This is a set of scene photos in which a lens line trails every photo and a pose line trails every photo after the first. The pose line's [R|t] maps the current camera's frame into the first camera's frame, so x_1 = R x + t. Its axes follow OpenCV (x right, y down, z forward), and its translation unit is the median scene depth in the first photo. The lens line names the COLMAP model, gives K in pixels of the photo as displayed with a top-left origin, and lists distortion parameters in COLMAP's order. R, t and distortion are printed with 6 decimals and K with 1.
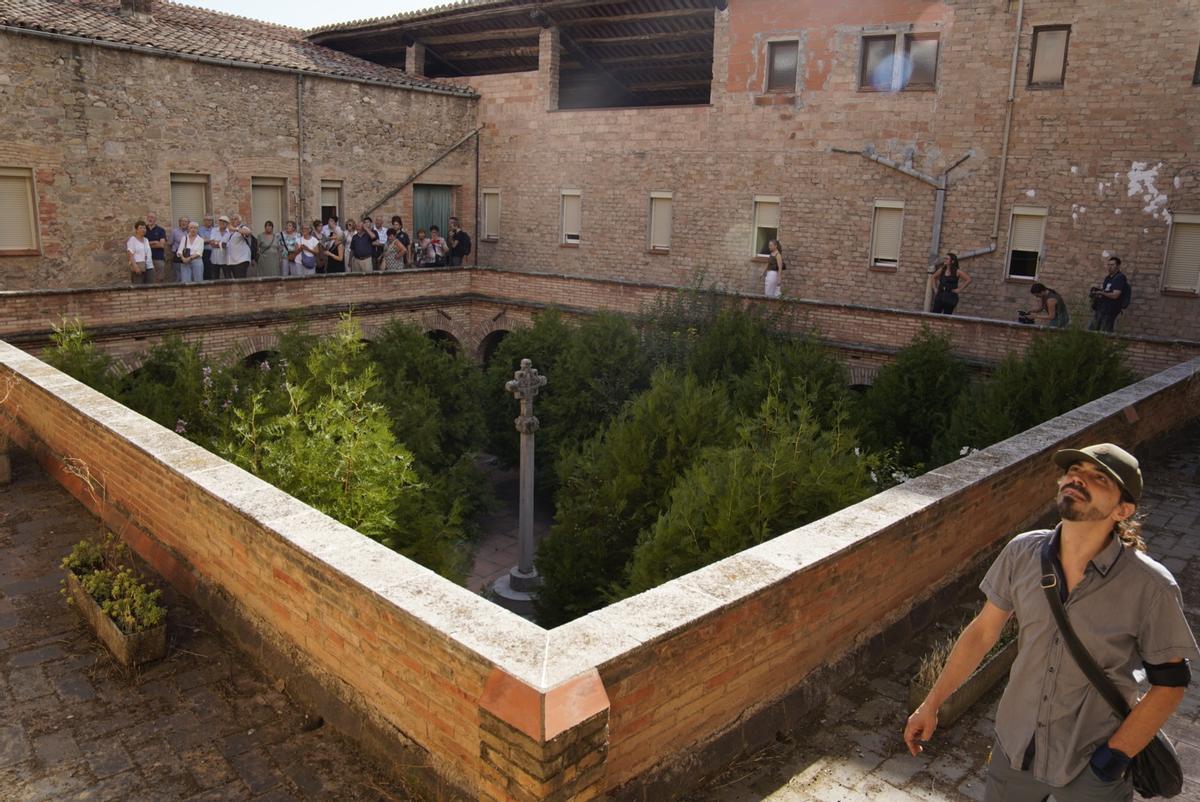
lens RADIAL K [[843.2, 0, 600.0], [0, 843.2, 401.0], [0, 0, 1]] dist [-0.130141, 0.080496]
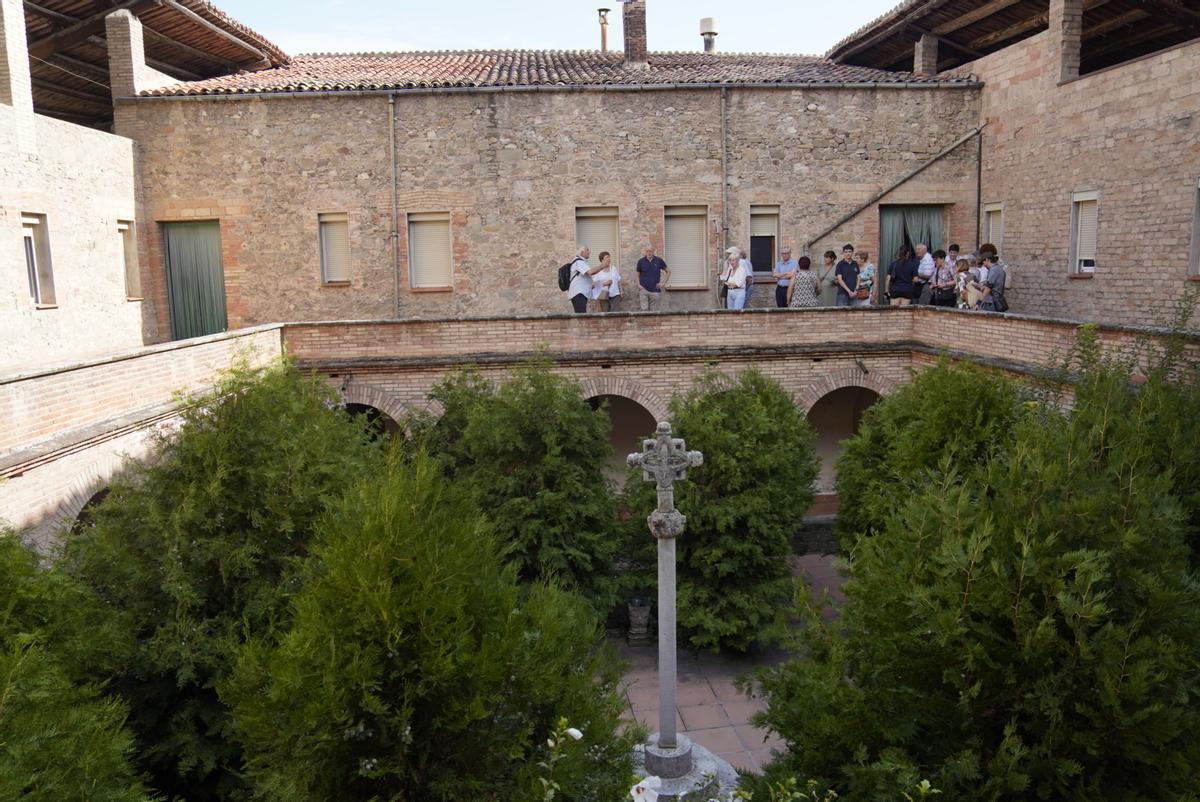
lens RADIAL K [[843.2, 0, 600.0], [0, 843.2, 401.0], [0, 0, 1]] dist [-0.130141, 0.080496]
pose [[0.669686, 0.064787, -0.739813, 0.232184], [-0.119157, 0.992655, -0.020932, -0.030326], [0.733023, 0.102172, 0.672487, 0.343961]]
